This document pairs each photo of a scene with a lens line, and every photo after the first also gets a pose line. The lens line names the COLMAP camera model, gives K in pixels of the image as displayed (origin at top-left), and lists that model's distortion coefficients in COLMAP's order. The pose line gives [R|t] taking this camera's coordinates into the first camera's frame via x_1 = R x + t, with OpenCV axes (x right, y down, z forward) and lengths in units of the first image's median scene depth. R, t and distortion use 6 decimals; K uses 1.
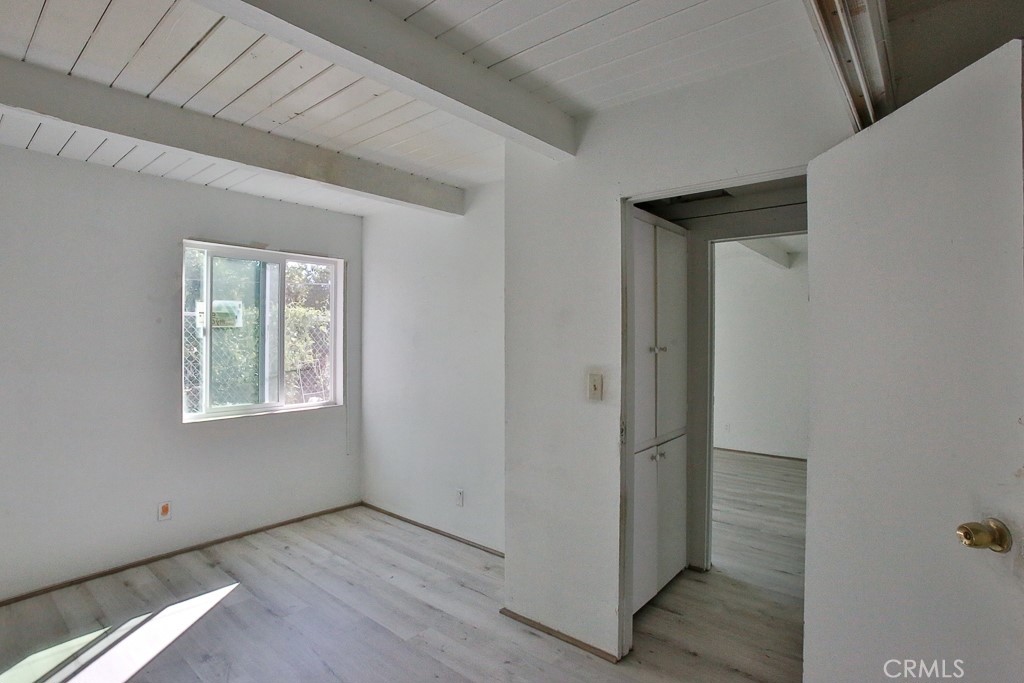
lens RADIAL K [[515.3, 0, 510.6], [0, 515.3, 339.7], [0, 0, 1]] dist [-0.028875, 0.001253]
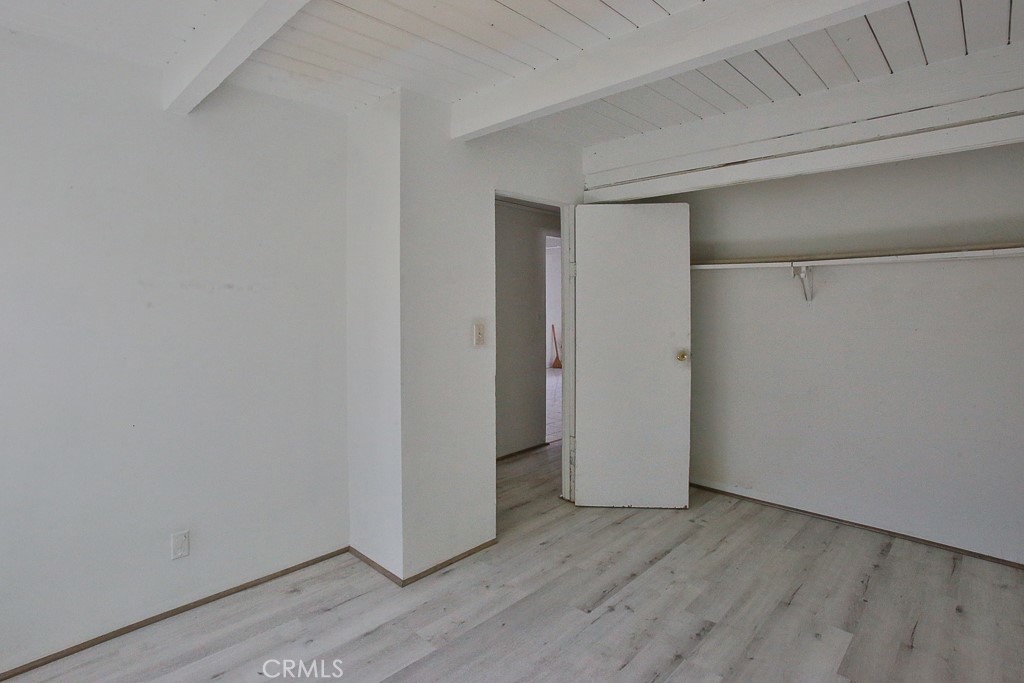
lens RADIAL K [[515.3, 0, 511.5], [0, 515.3, 341.3], [0, 0, 1]] dist [-0.028875, 0.001253]
pose [[0.068813, -0.082314, 0.994228, -0.908013], [0.004512, 0.996606, 0.082199, 0.008078], [-0.997619, -0.001171, 0.068950, 0.741478]]
